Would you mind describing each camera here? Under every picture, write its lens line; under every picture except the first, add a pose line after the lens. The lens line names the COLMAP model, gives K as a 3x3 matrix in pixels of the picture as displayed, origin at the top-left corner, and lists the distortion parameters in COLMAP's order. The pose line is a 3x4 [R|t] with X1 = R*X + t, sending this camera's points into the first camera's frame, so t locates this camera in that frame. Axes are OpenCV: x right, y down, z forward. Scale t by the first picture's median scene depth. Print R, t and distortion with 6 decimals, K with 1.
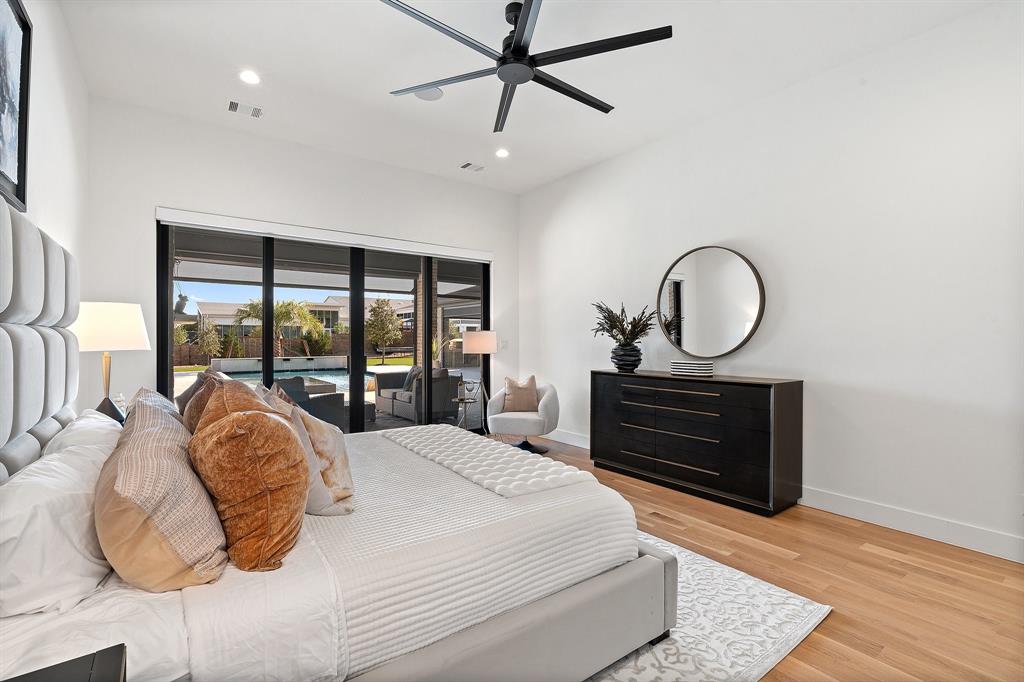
lens RADIAL K [[467.7, 0, 511.7], [0, 467.7, 340.9], [0, 0, 1]] dist [-0.006606, 0.002351]
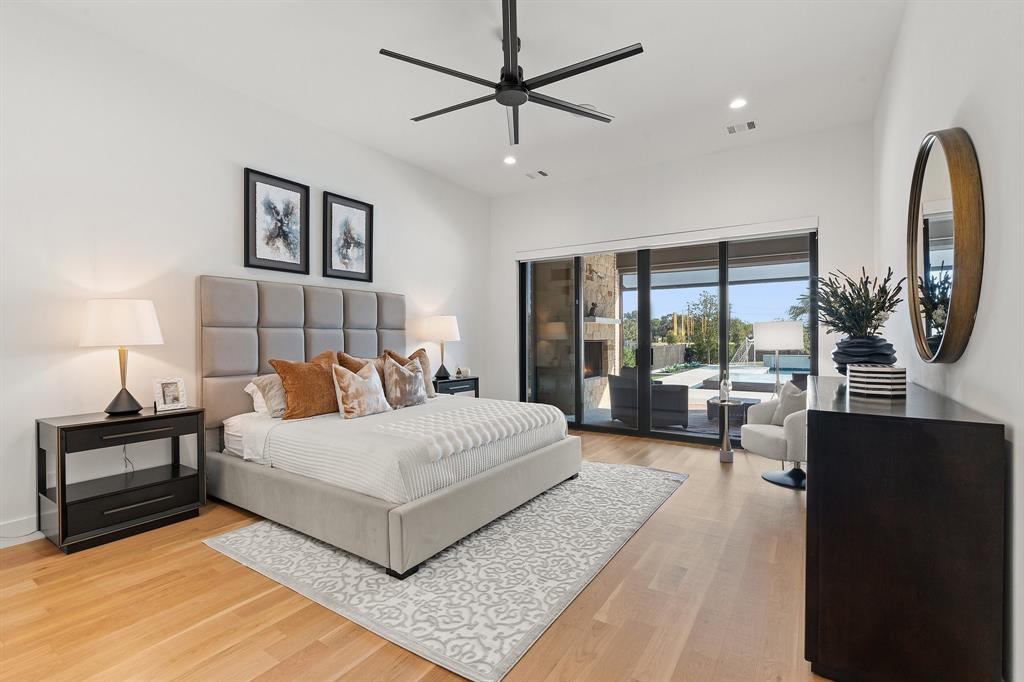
lens RADIAL K [[467.7, 0, 503.6], [0, 467.7, 340.4], [0, 0, 1]] dist [-0.006606, 0.002351]
pose [[0.326913, 0.002236, -0.945052, 0.611387], [0.001219, 0.999995, 0.002788, 0.009446], [0.945054, -0.002063, 0.326908, 0.341981]]
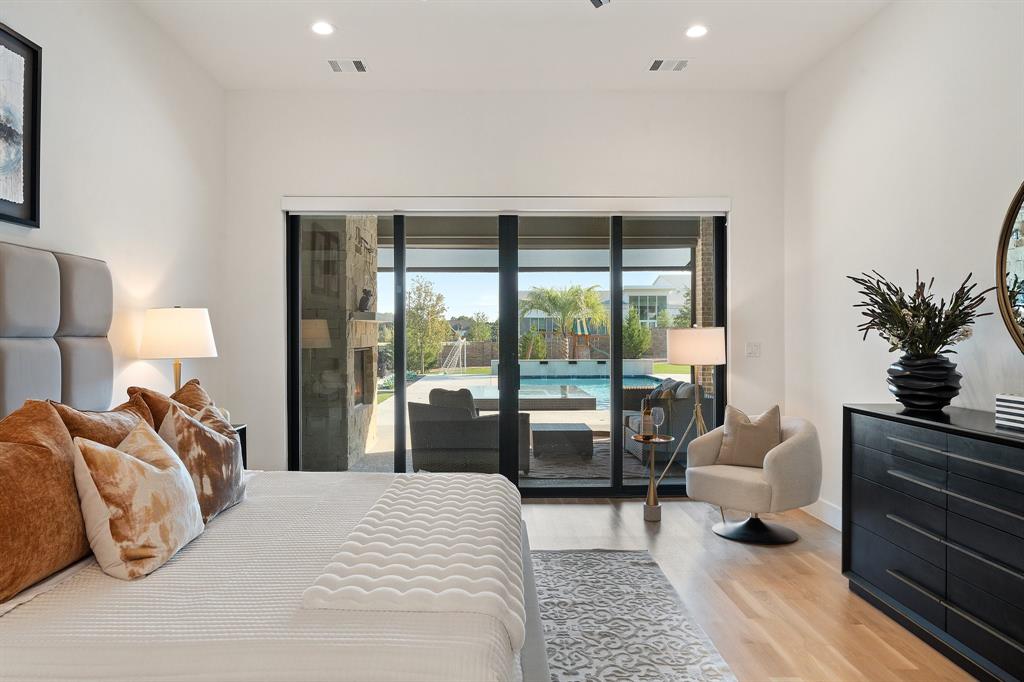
lens RADIAL K [[658.7, 0, 492.8], [0, 658.7, 344.2], [0, 0, 1]] dist [-0.005810, -0.002778]
pose [[0.804032, 0.005692, -0.594558, 0.267784], [0.001347, 0.999934, 0.011395, -0.011485], [0.594584, -0.009963, 0.803972, 0.165508]]
